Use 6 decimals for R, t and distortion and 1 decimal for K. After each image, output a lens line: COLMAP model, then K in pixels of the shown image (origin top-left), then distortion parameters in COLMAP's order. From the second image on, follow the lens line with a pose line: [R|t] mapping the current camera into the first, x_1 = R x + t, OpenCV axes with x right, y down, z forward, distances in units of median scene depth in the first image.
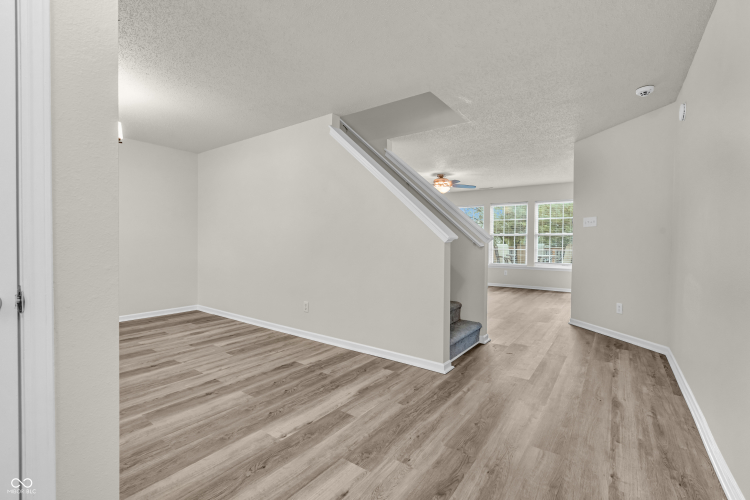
lens RADIAL K [[336.1, 0, 373.3], [0, 336.1, 249.9], [0, 0, 1]] dist [-0.003371, 0.001237]
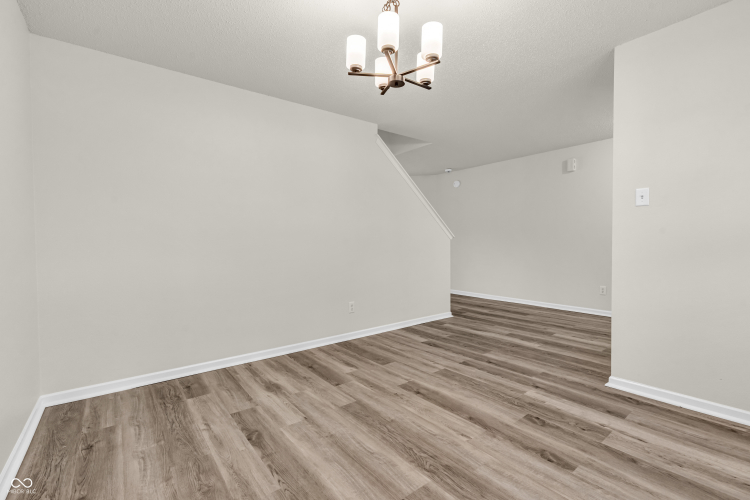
lens RADIAL K [[336.1, 0, 382.5], [0, 336.1, 244.6], [0, 0, 1]] dist [-0.003371, 0.001237]
pose [[0.257390, -0.020301, 0.966094, -1.497091], [0.032676, 0.999390, 0.012295, -0.028145], [-0.965755, 0.028404, 0.257897, 0.883524]]
